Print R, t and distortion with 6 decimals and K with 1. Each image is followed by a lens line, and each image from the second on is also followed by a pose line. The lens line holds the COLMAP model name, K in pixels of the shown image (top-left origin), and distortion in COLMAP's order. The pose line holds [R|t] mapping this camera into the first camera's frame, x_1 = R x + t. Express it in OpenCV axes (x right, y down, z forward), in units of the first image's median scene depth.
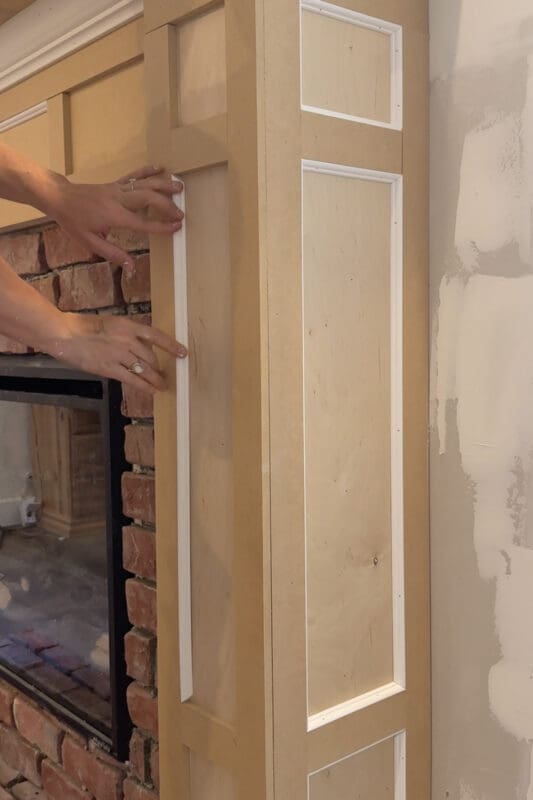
lens RADIAL K [[830.6, 0, 266.8], [0, 830.6, 413.3], [0, 0, 1]] dist [0.198677, -0.423008]
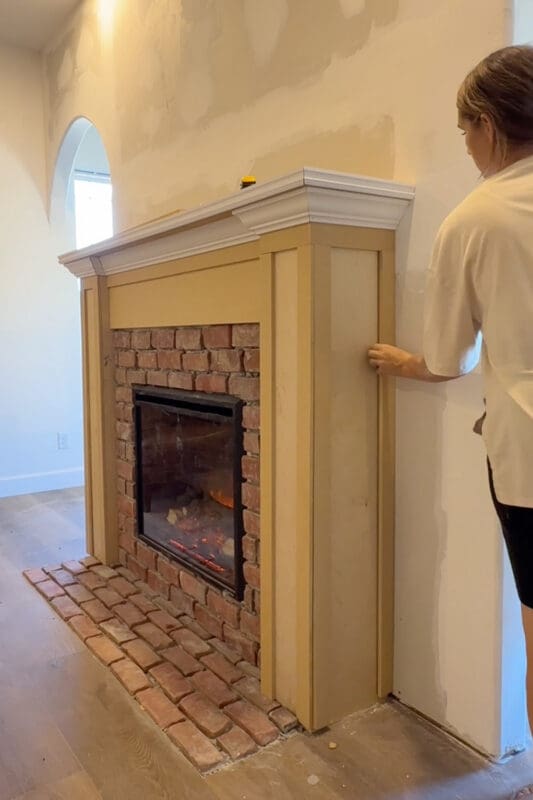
lens RADIAL K [[623.7, 0, 269.2], [0, 623.7, 390.6], [0, 0, 1]] dist [0.039920, -0.074482]
pose [[0.995792, 0.015796, -0.090273, 0.020989], [-0.016391, 0.999849, -0.005848, -0.073080], [0.090167, 0.007303, 0.995900, -0.448165]]
